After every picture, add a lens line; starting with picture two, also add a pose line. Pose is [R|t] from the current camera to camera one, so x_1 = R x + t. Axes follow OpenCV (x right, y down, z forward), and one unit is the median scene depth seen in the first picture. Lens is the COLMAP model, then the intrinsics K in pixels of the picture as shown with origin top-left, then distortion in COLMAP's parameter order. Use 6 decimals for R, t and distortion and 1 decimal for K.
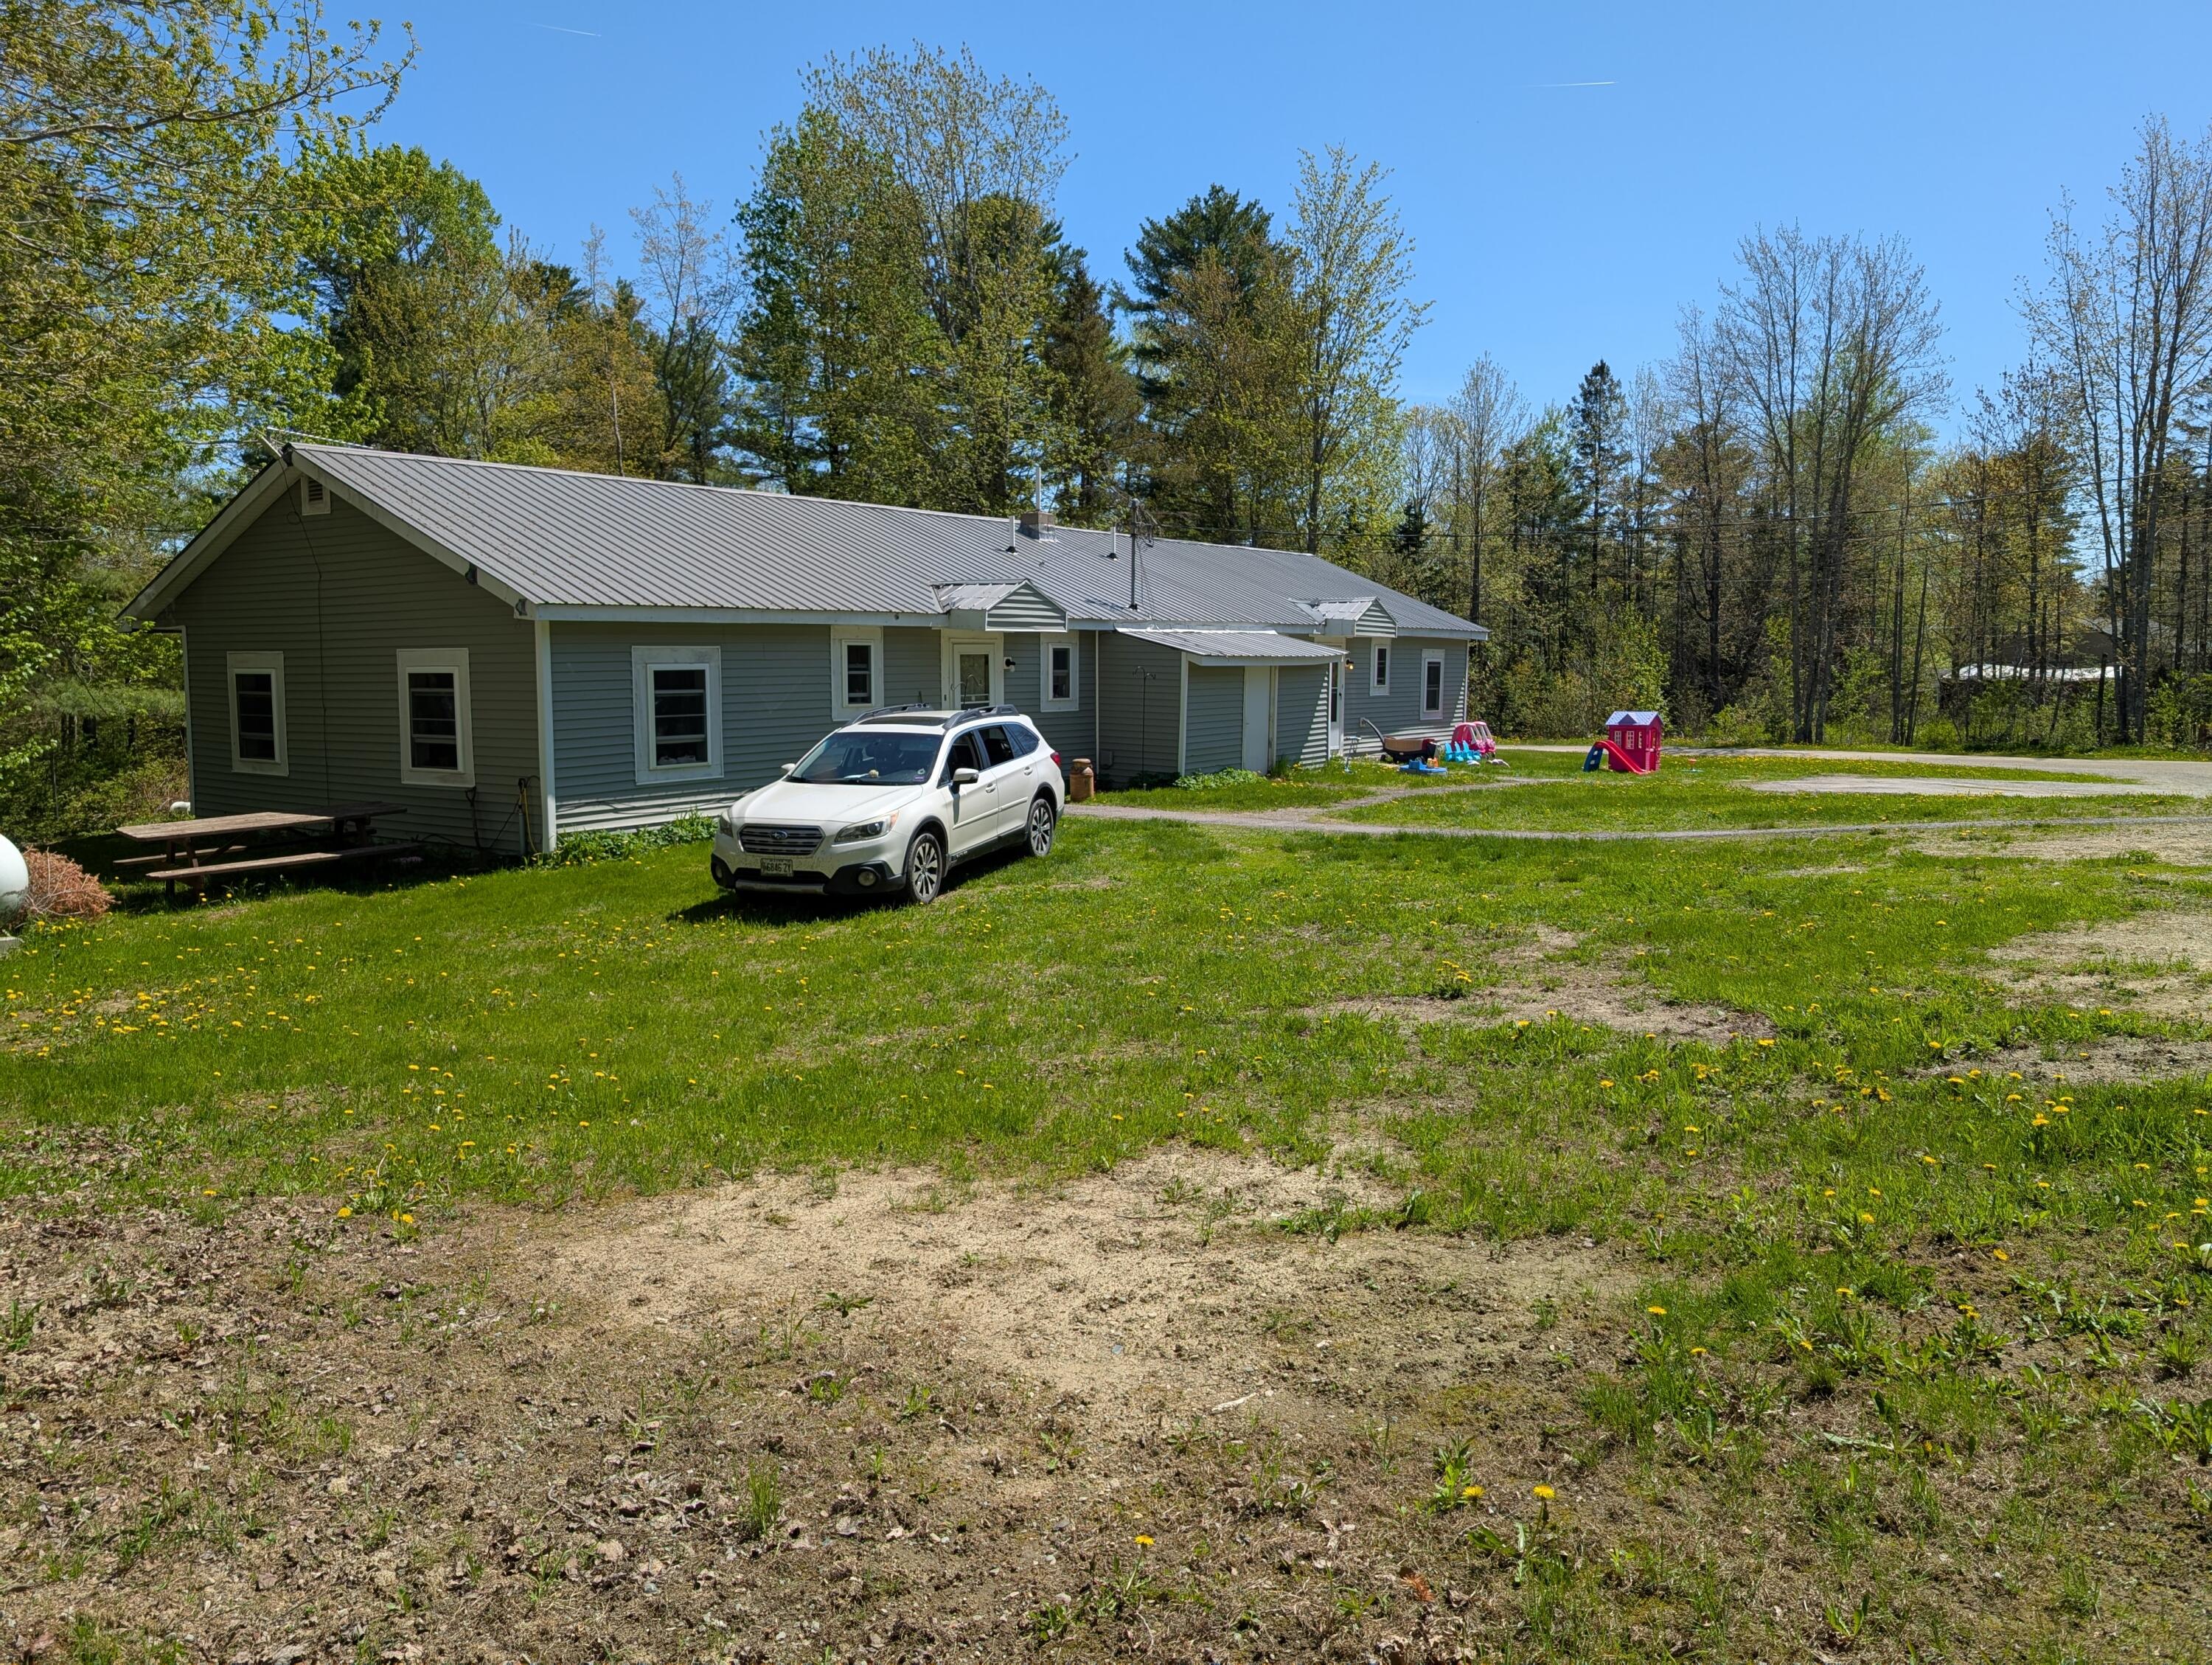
lens RADIAL K [[1570.9, 0, 1106.0], [0, 1570.9, 832.5], [0, 0, 1]] dist [-0.000656, -0.000896]
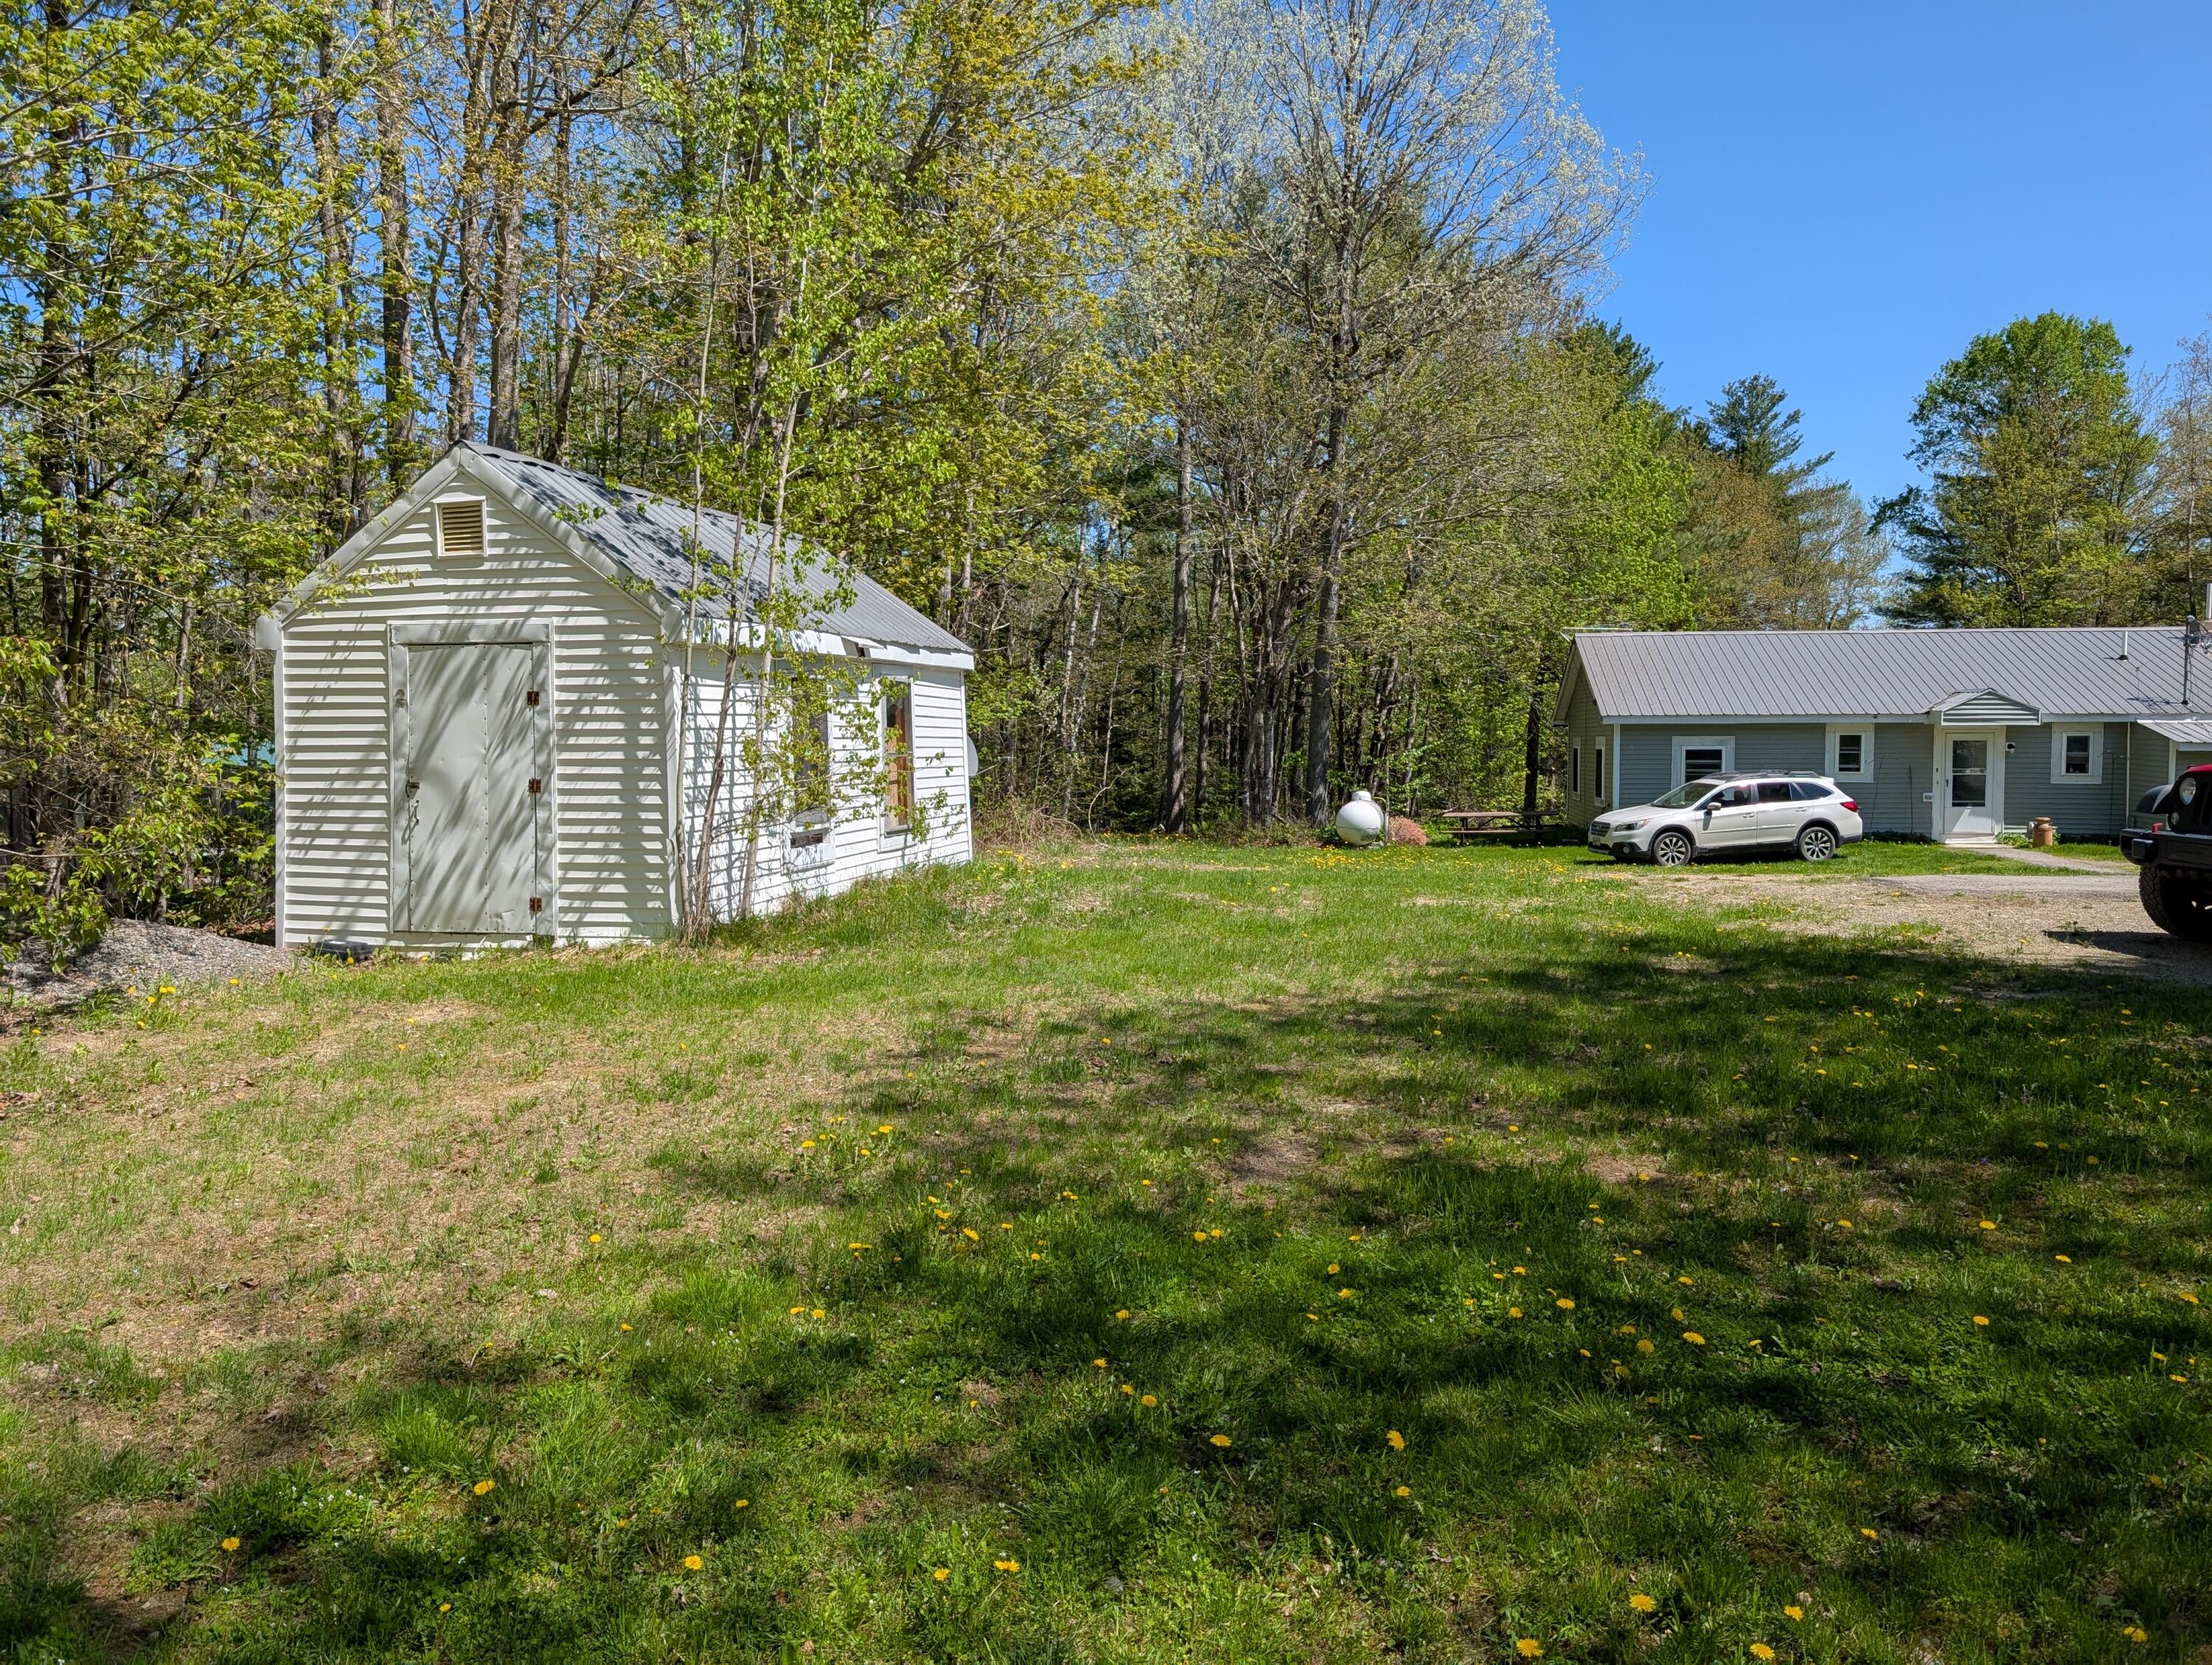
lens RADIAL K [[1570.9, 0, 1106.0], [0, 1570.9, 832.5], [0, 0, 1]] dist [-0.000656, -0.000896]
pose [[0.428227, 0.060359, -0.901653, 1.203836], [-0.099647, 0.994836, 0.019271, 0.029514], [0.898160, 0.081595, 0.432031, -0.447818]]
